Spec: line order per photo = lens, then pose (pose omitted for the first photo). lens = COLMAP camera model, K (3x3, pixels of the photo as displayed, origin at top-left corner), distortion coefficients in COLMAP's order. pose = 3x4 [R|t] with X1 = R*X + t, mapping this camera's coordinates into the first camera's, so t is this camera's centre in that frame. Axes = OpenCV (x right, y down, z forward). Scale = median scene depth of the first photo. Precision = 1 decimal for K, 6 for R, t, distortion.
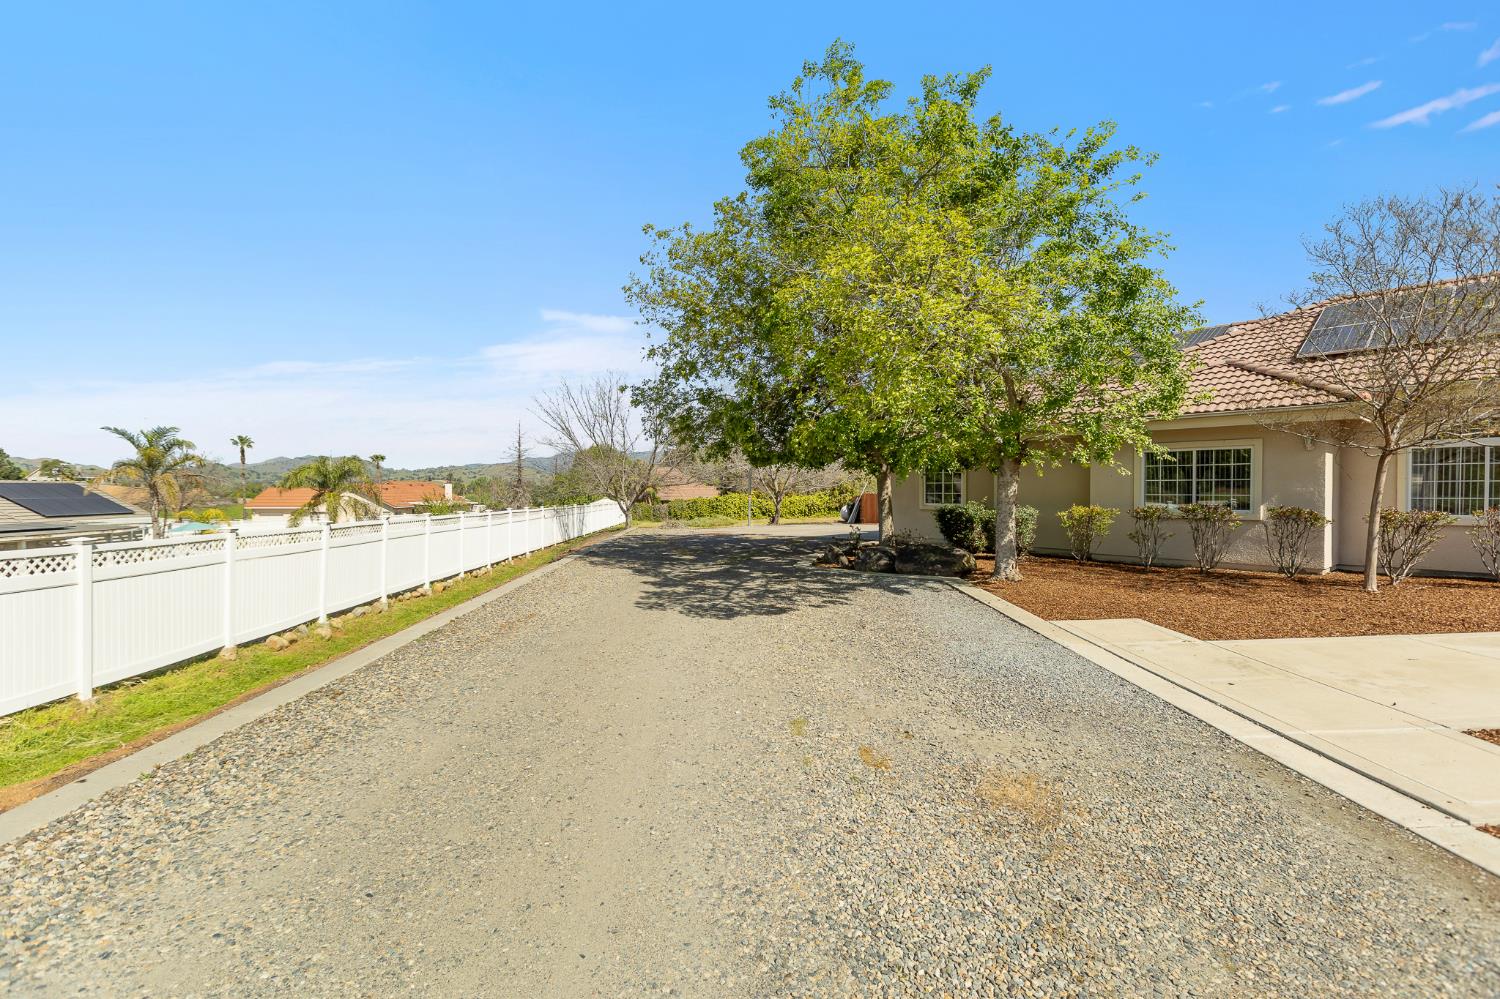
lens RADIAL K [[677.3, 0, 754.3], [0, 677.3, 494.3], [0, 0, 1]] dist [-0.002342, 0.000392]
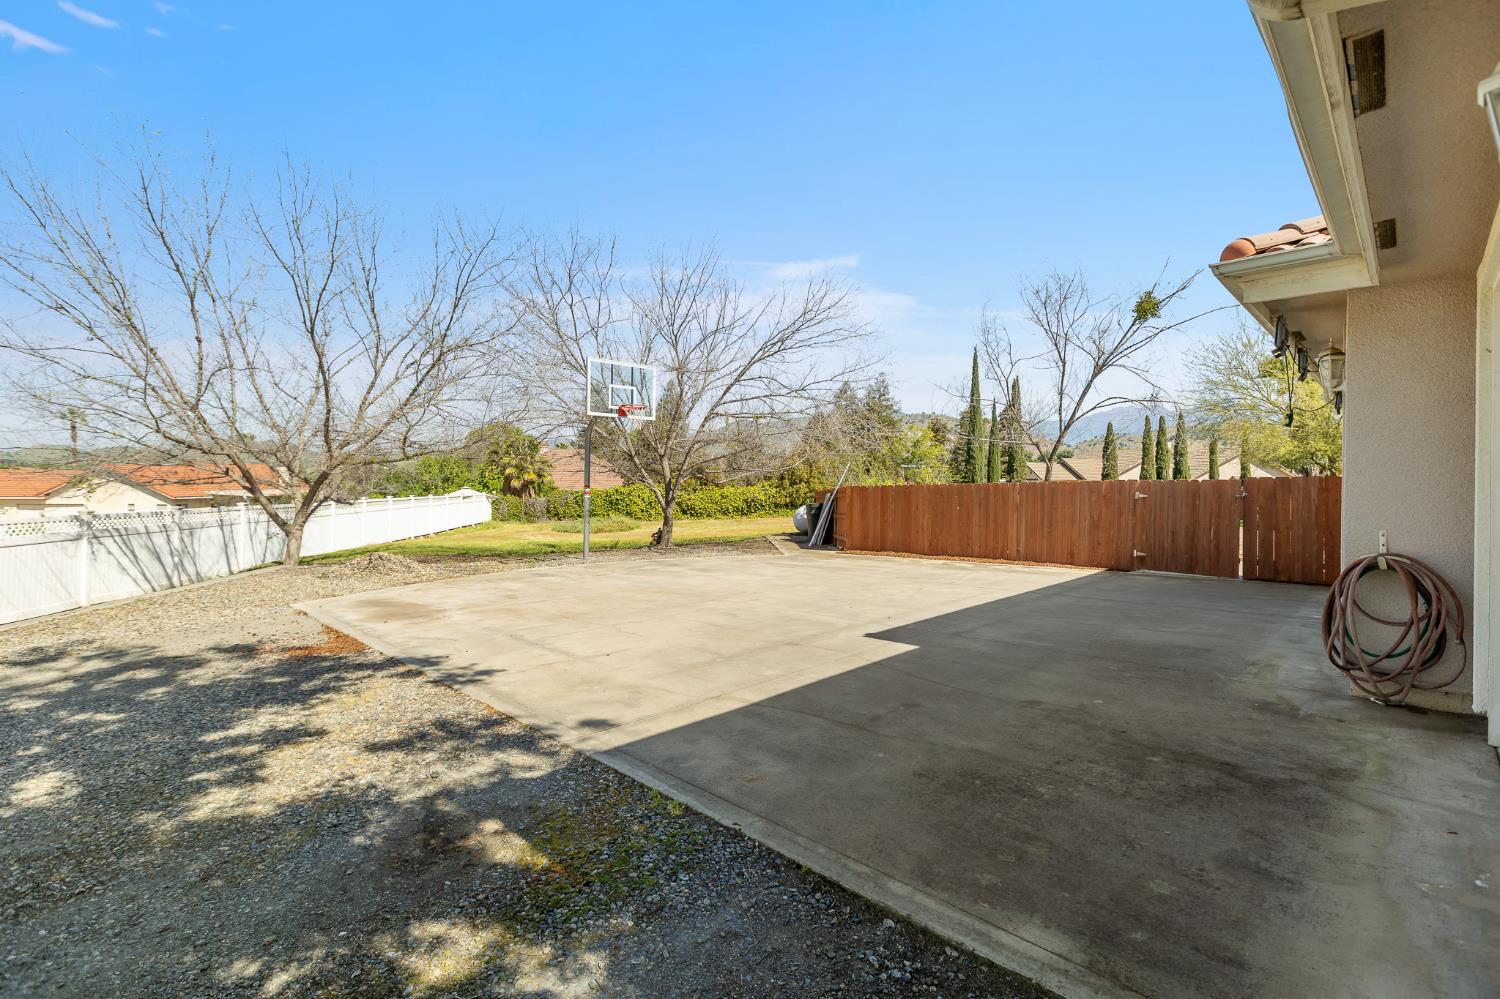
lens RADIAL K [[677.3, 0, 750.4], [0, 677.3, 491.4], [0, 0, 1]] dist [-0.002342, 0.000392]
pose [[0.997645, 0.006925, 0.068244, 0.034390], [-0.007715, 0.999906, 0.011307, -0.001294], [-0.068160, -0.011806, 0.997605, 0.290017]]
